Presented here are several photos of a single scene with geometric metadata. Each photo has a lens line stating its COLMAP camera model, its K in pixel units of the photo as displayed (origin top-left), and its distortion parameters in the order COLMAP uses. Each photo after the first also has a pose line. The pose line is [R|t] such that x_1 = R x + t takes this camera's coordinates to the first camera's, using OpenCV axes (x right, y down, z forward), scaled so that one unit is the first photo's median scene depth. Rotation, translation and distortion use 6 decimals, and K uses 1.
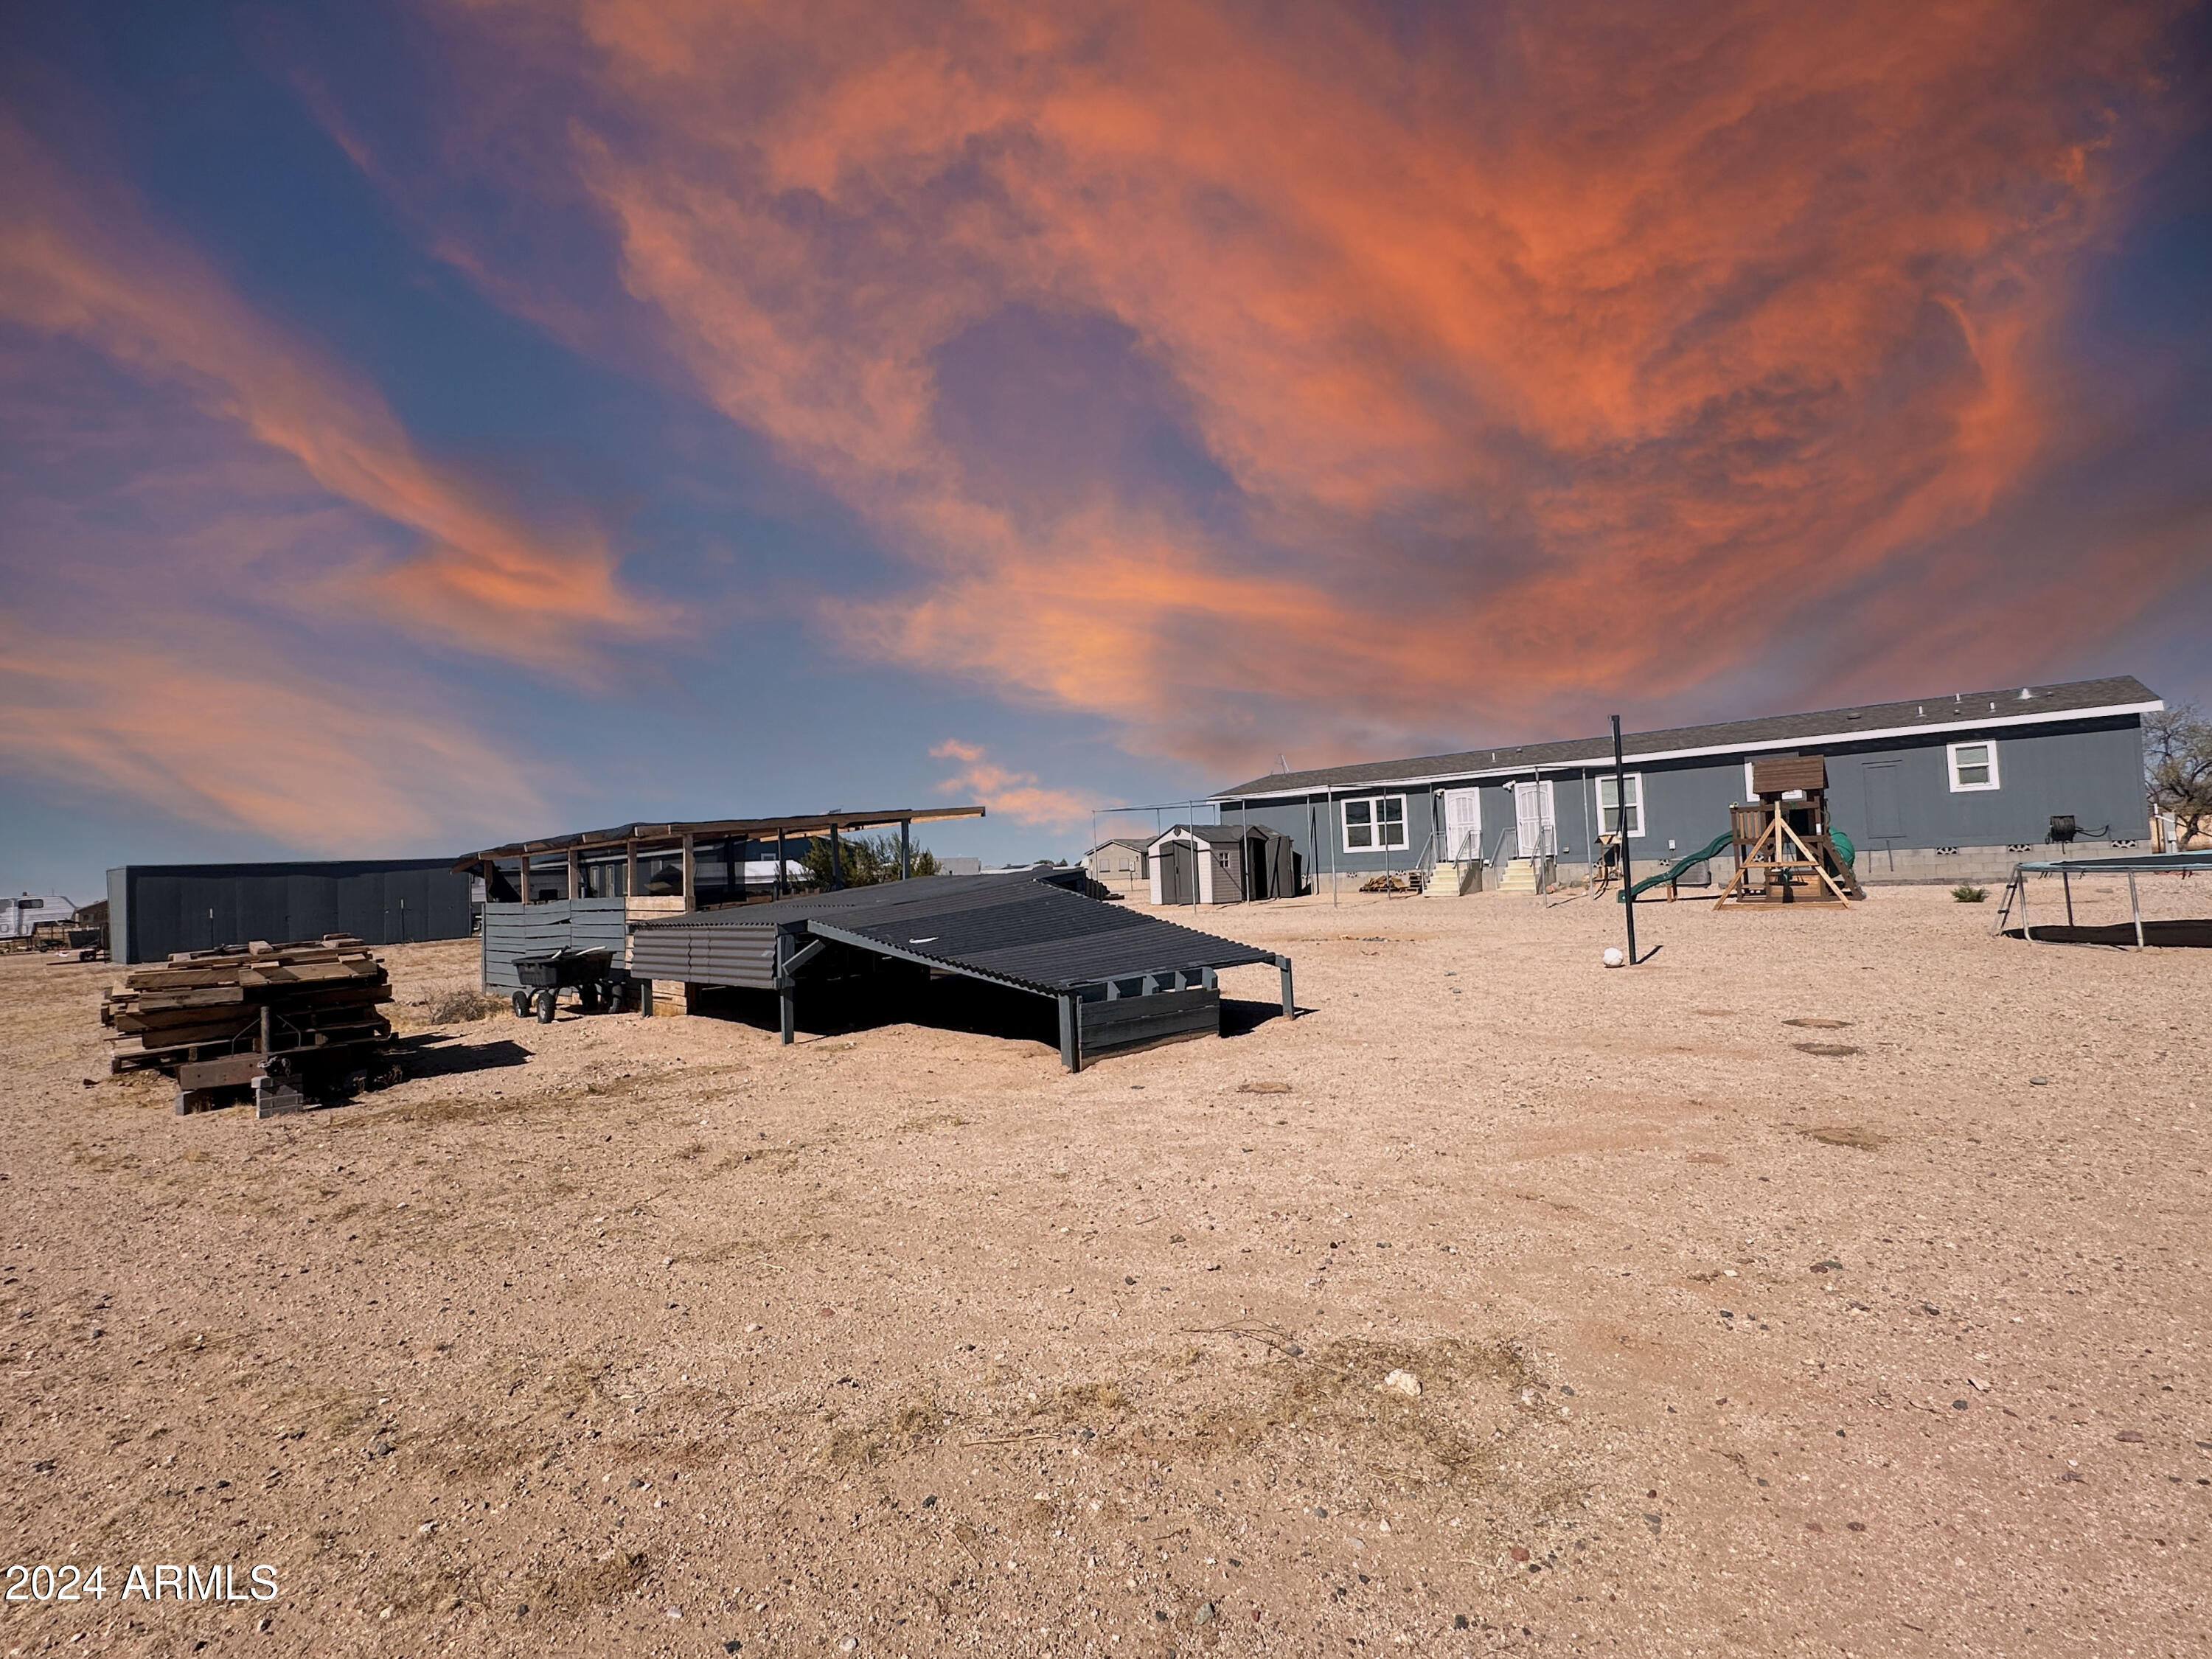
lens RADIAL K [[1018.8, 0, 1103.2], [0, 1018.8, 853.8], [0, 0, 1]] dist [0.000265, 0.000048]
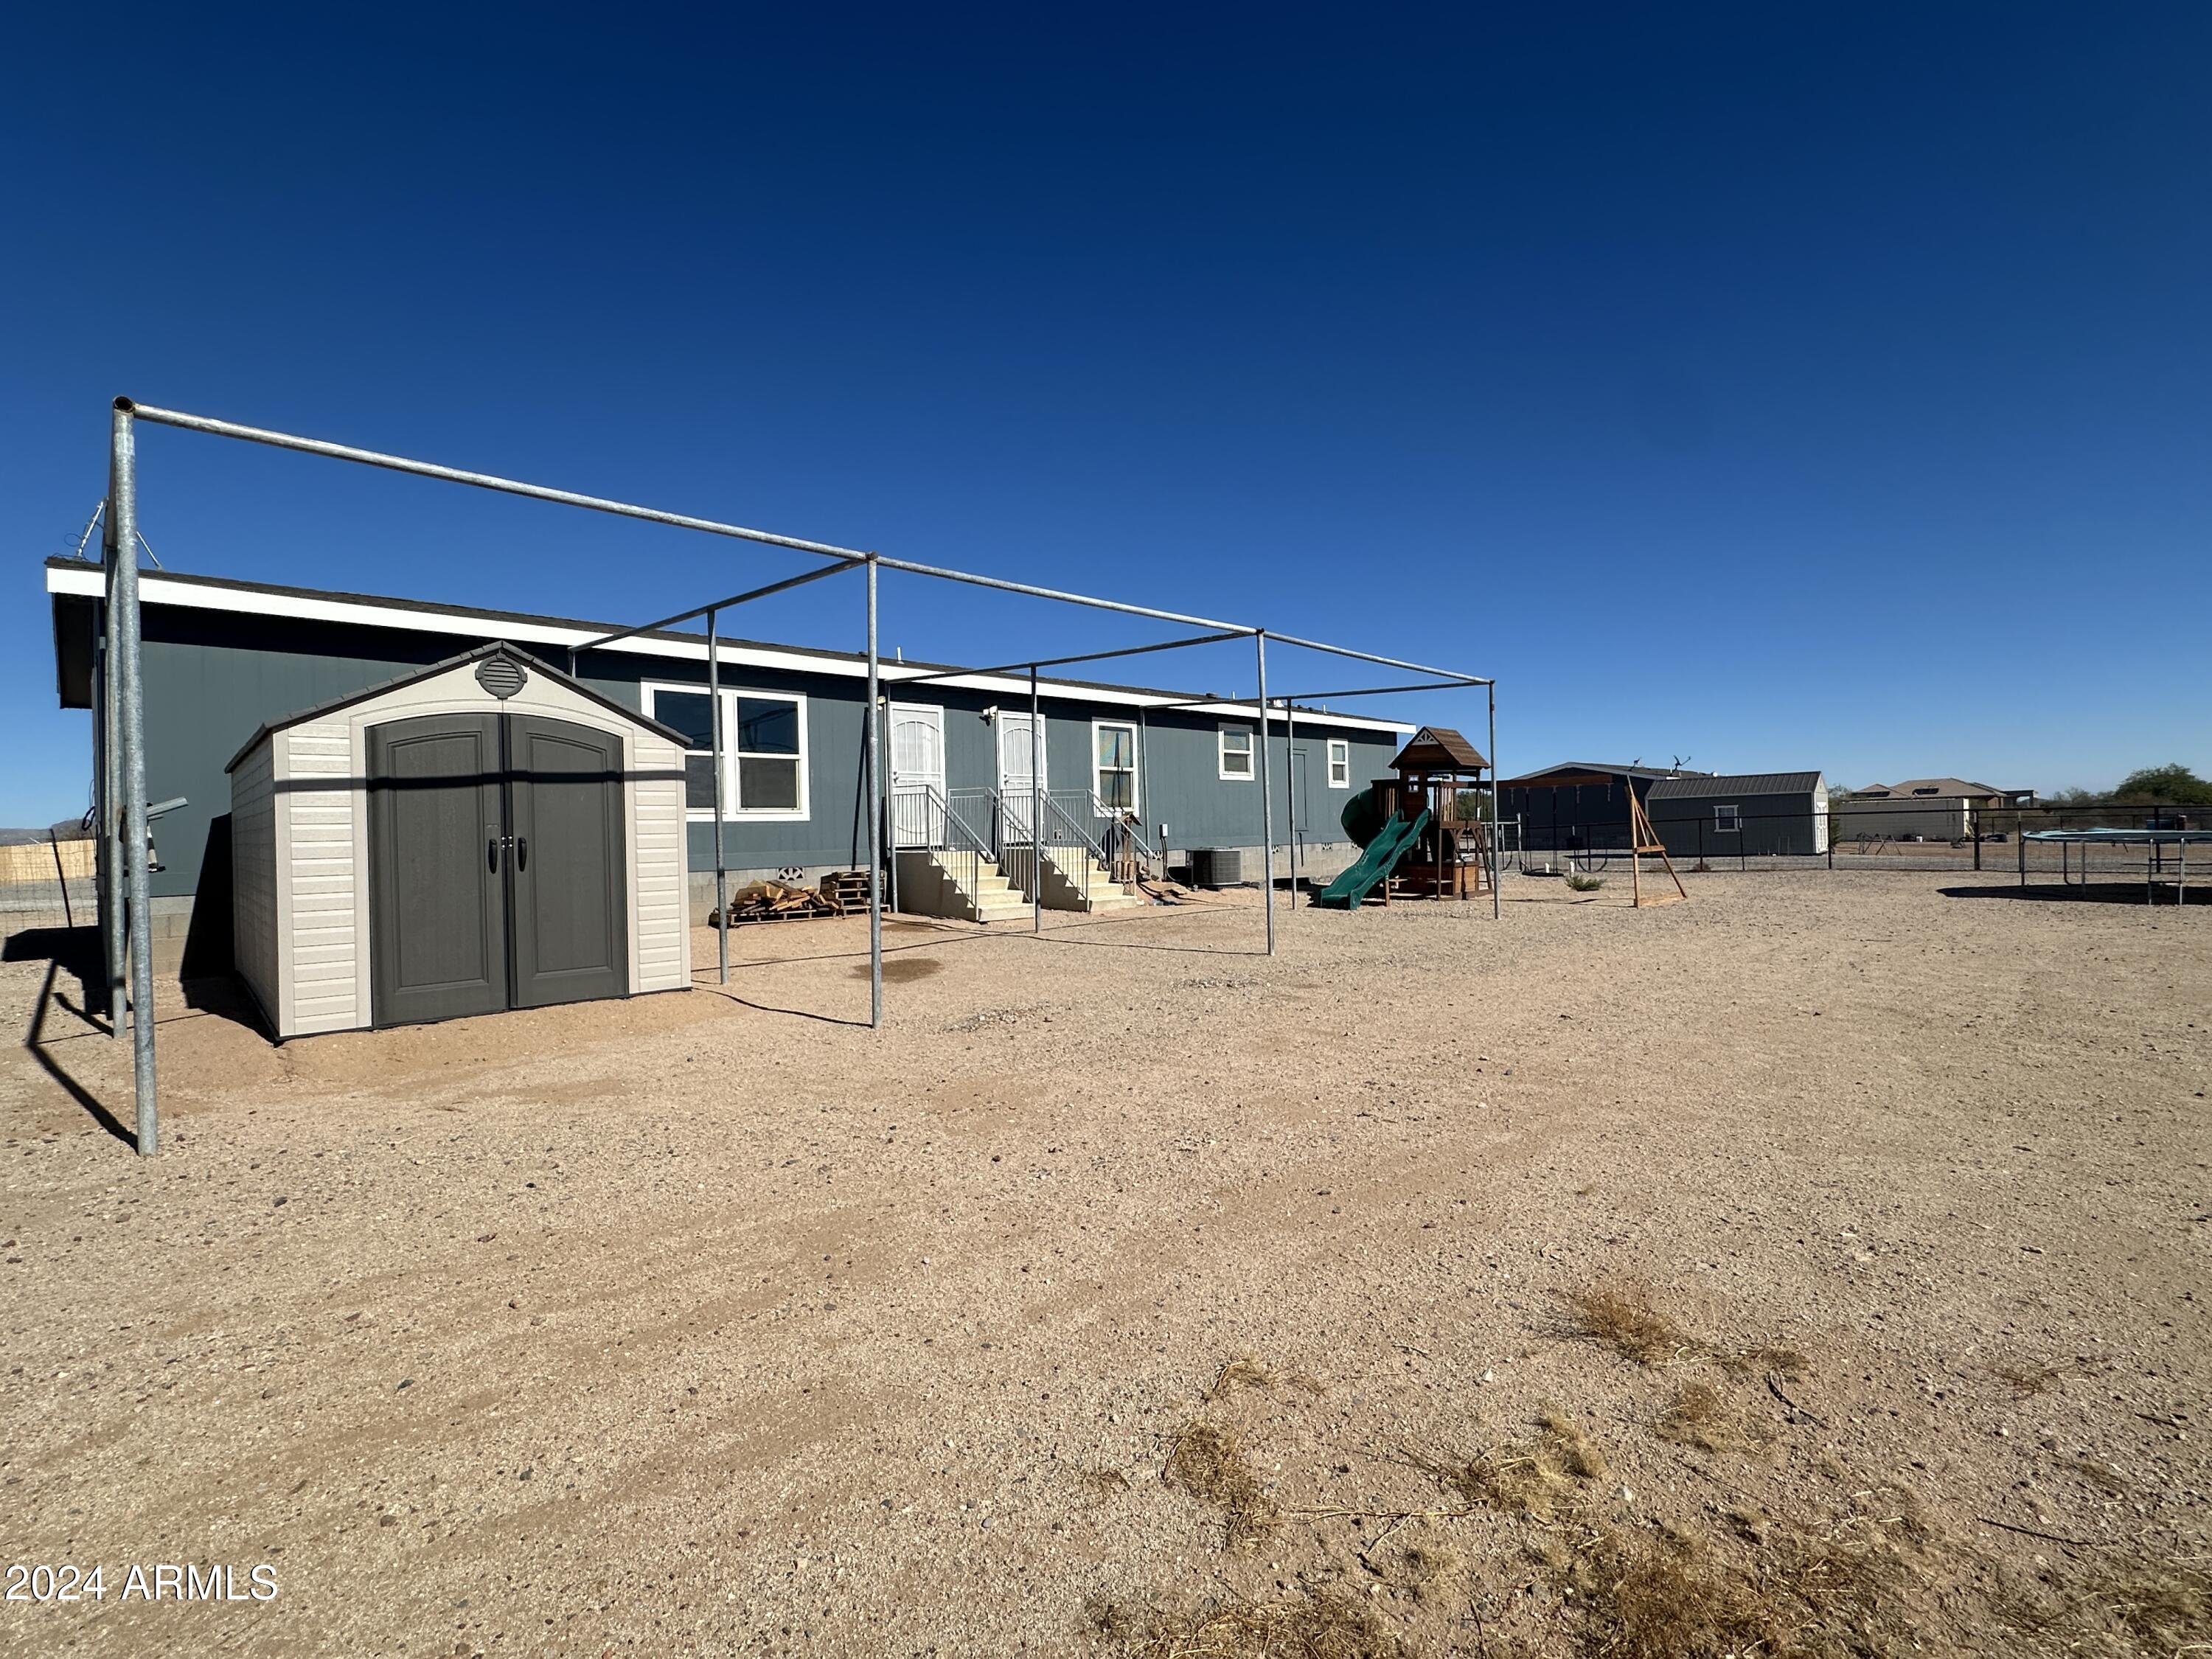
lens RADIAL K [[1018.8, 0, 1103.2], [0, 1018.8, 853.8], [0, 0, 1]] dist [0.000265, 0.000048]
pose [[0.047359, 0.025002, 0.998565, -0.135178], [0.008078, 0.999644, -0.025412, 0.022256], [-0.998845, 0.009270, 0.047141, 0.850341]]
